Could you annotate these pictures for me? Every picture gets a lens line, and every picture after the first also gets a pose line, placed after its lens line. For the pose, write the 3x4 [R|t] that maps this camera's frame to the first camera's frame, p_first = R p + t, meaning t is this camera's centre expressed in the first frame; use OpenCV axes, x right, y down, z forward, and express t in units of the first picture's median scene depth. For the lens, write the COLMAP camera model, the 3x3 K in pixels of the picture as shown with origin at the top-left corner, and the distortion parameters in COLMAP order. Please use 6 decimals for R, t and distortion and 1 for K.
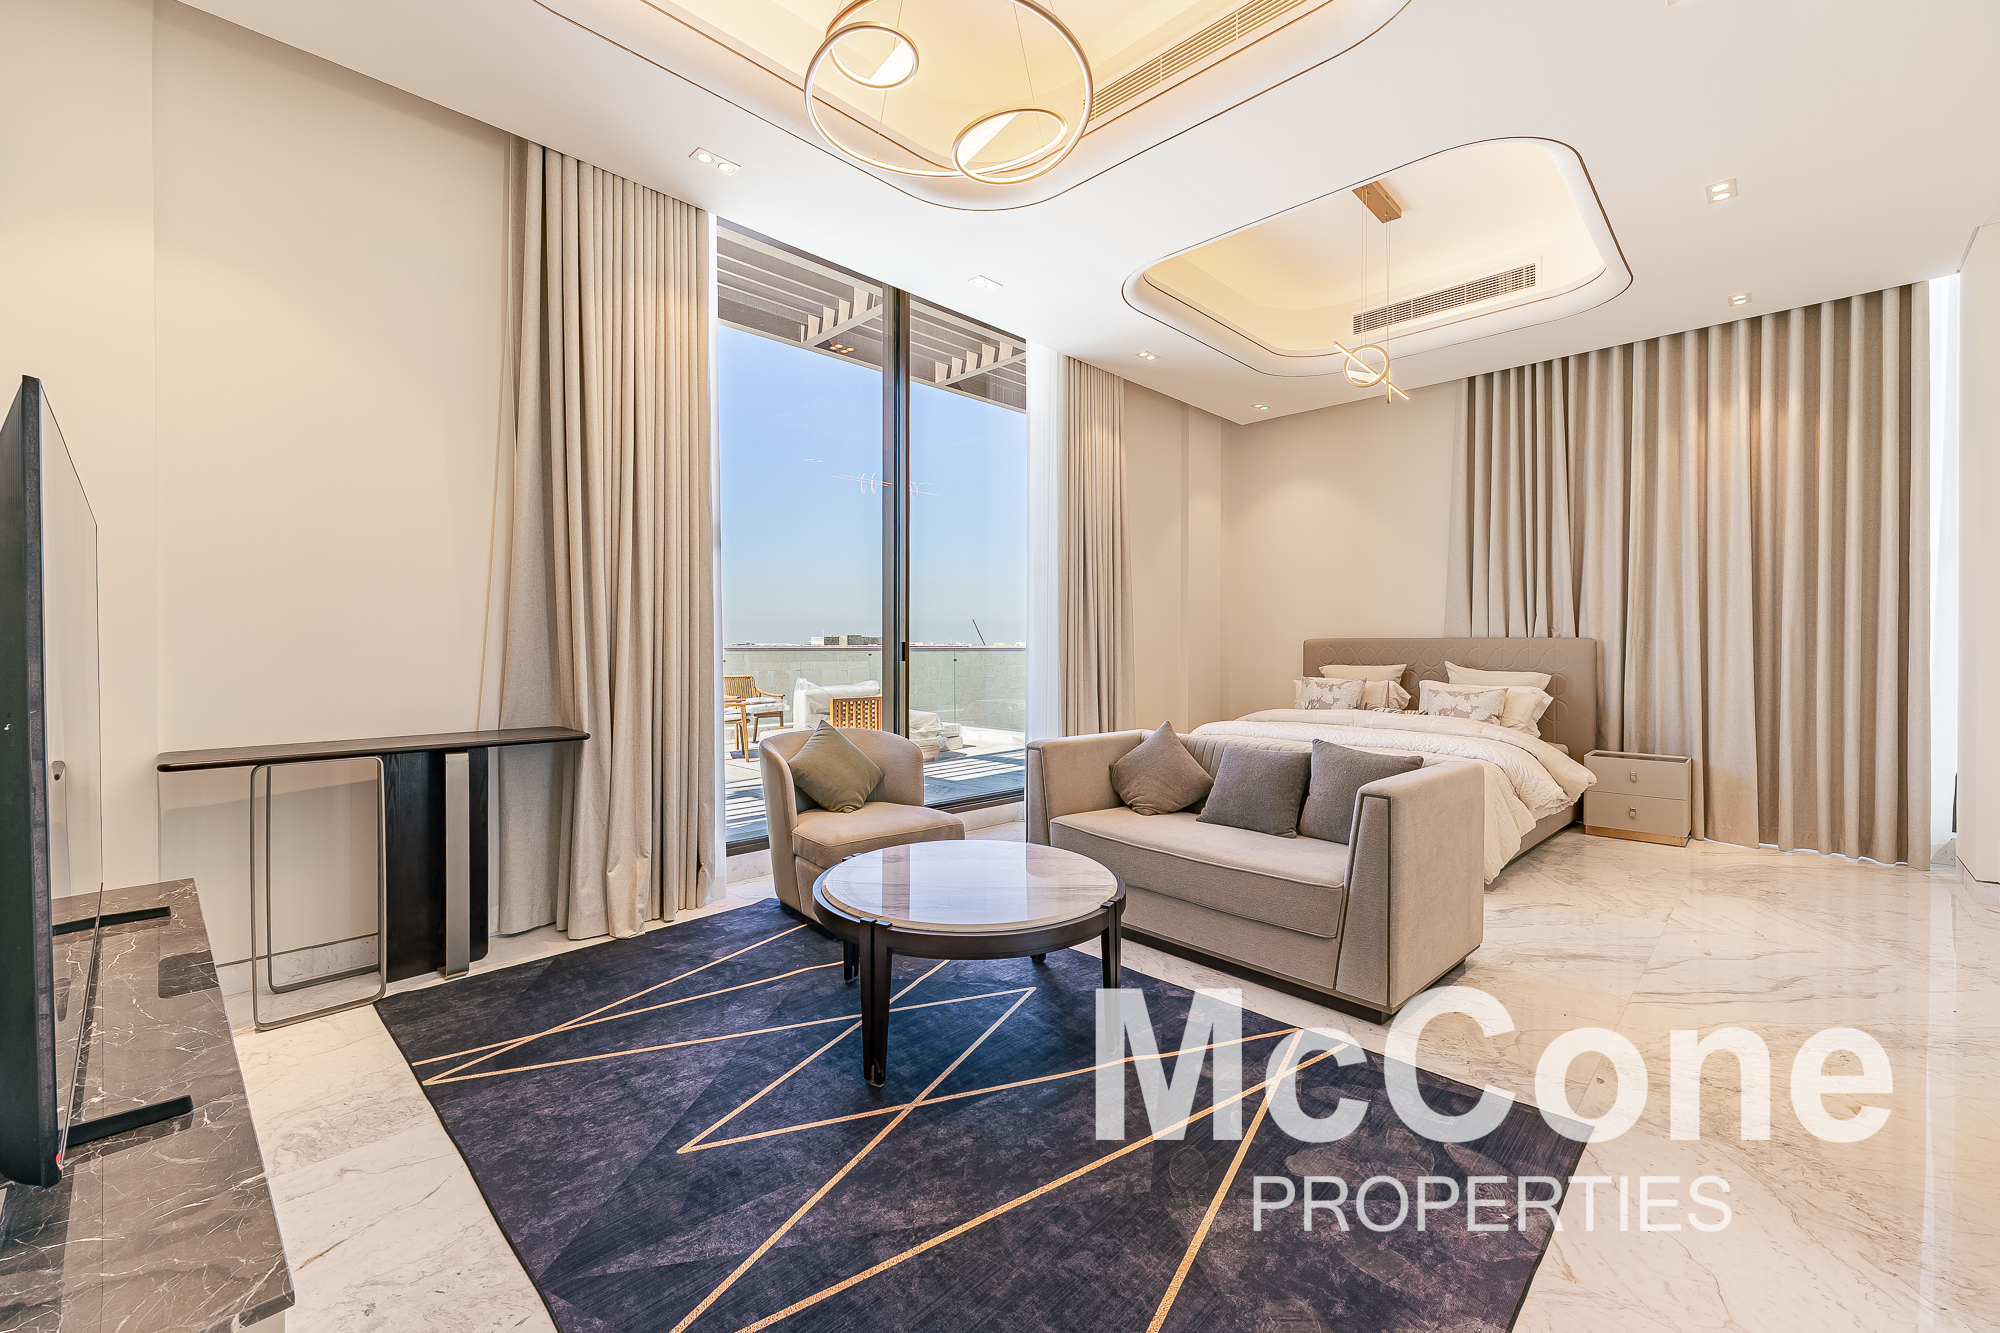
lens RADIAL K [[818.1, 0, 995.7], [0, 818.1, 658.9], [0, 0, 1]] dist [-0.000894, 0.000361]
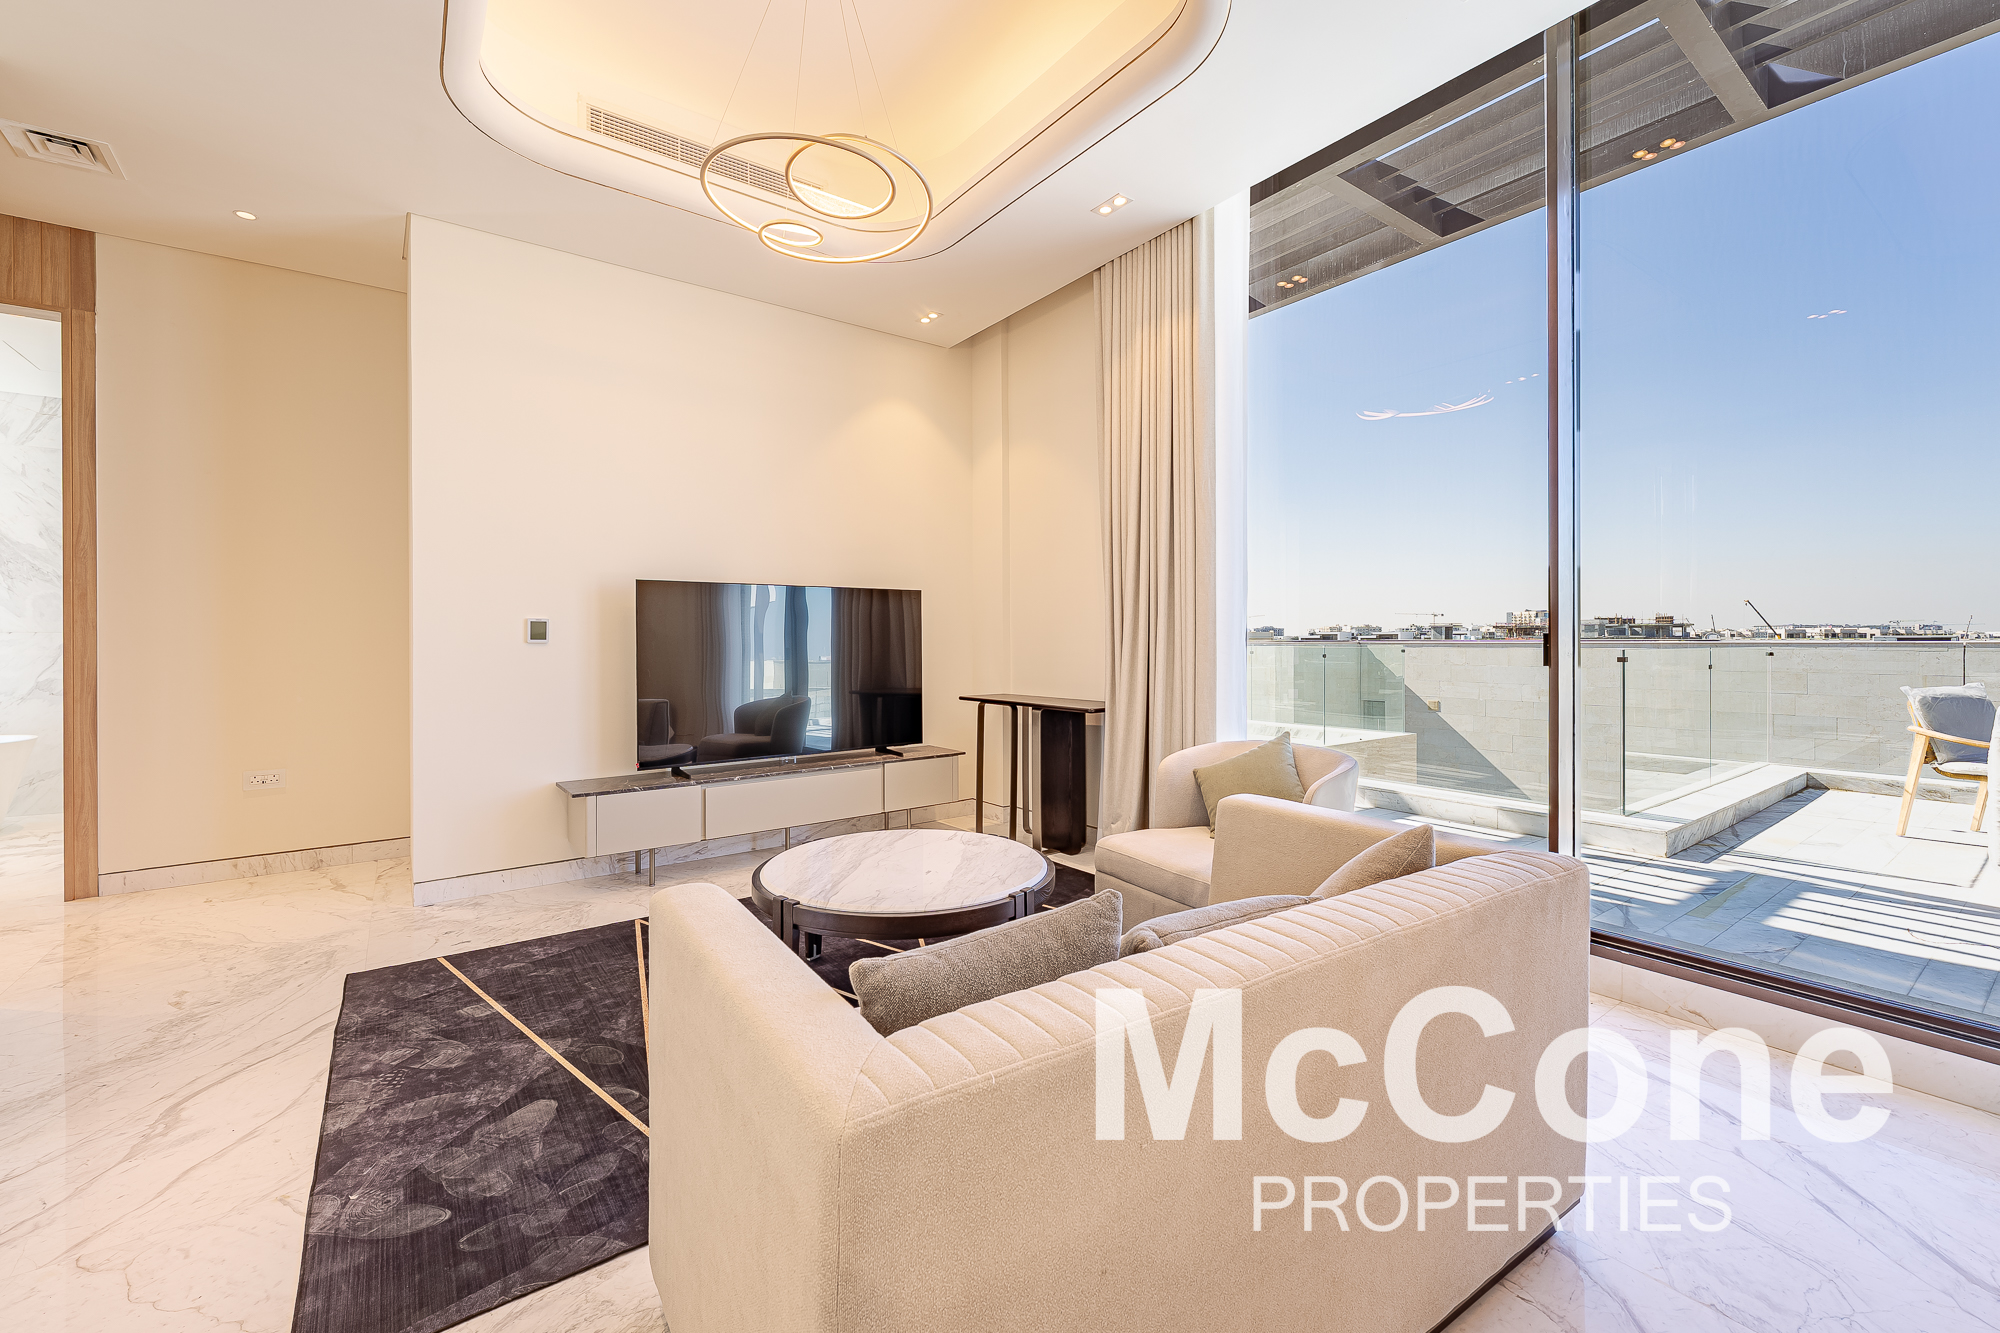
lens RADIAL K [[818.1, 0, 996.4], [0, 818.1, 650.4], [0, 0, 1]] dist [-0.000894, 0.000361]
pose [[-0.172699, 0.010899, -0.984914, 1.564854], [-0.006658, 0.999903, 0.012233, -0.032554], [0.984952, 0.008670, -0.172610, 2.064904]]
